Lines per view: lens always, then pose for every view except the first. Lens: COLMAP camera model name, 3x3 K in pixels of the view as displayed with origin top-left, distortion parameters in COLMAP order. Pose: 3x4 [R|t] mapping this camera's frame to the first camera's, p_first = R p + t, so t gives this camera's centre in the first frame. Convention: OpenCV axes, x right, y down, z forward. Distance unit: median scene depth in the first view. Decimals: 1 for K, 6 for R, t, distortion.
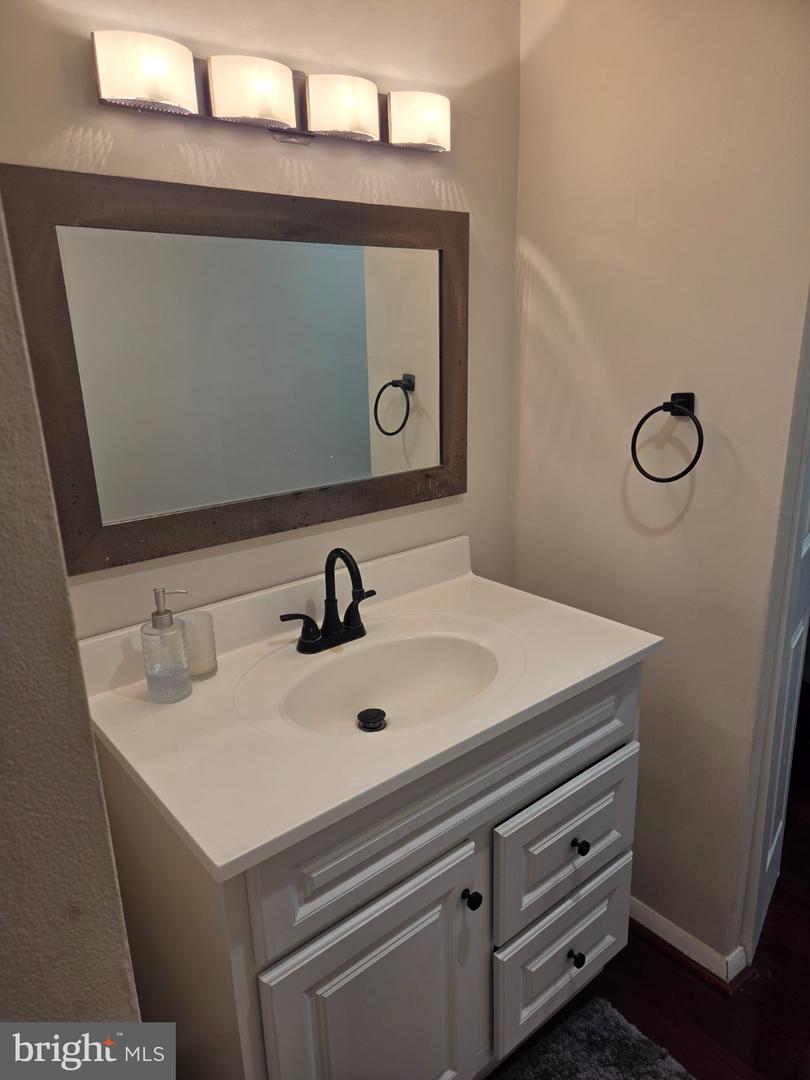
lens RADIAL K [[731.2, 0, 415.1], [0, 731.2, 554.2], [0, 0, 1]] dist [0.040093, -0.003576]
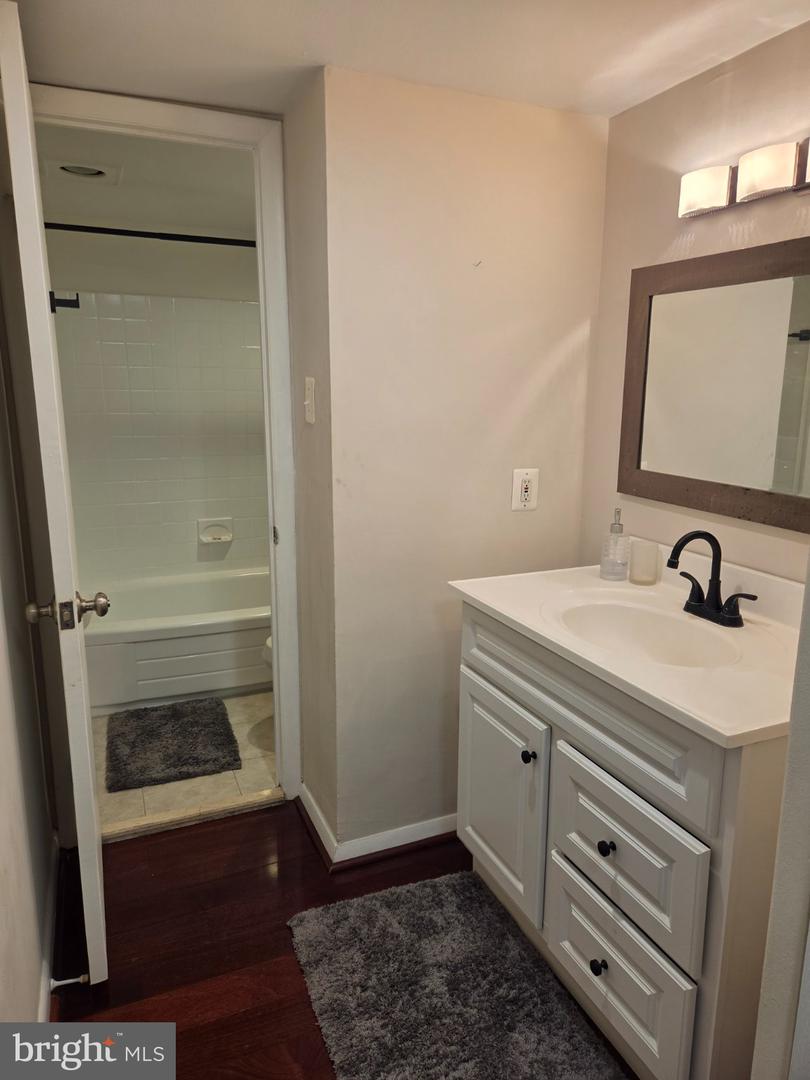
lens RADIAL K [[731.2, 0, 386.7], [0, 731.2, 532.0], [0, 0, 1]] dist [0.040093, -0.003576]
pose [[-0.290992, 0.237651, -0.926739, 1.213471], [-0.270734, 0.908610, 0.318011, -0.261380], [0.917620, 0.343439, -0.200058, 0.793379]]
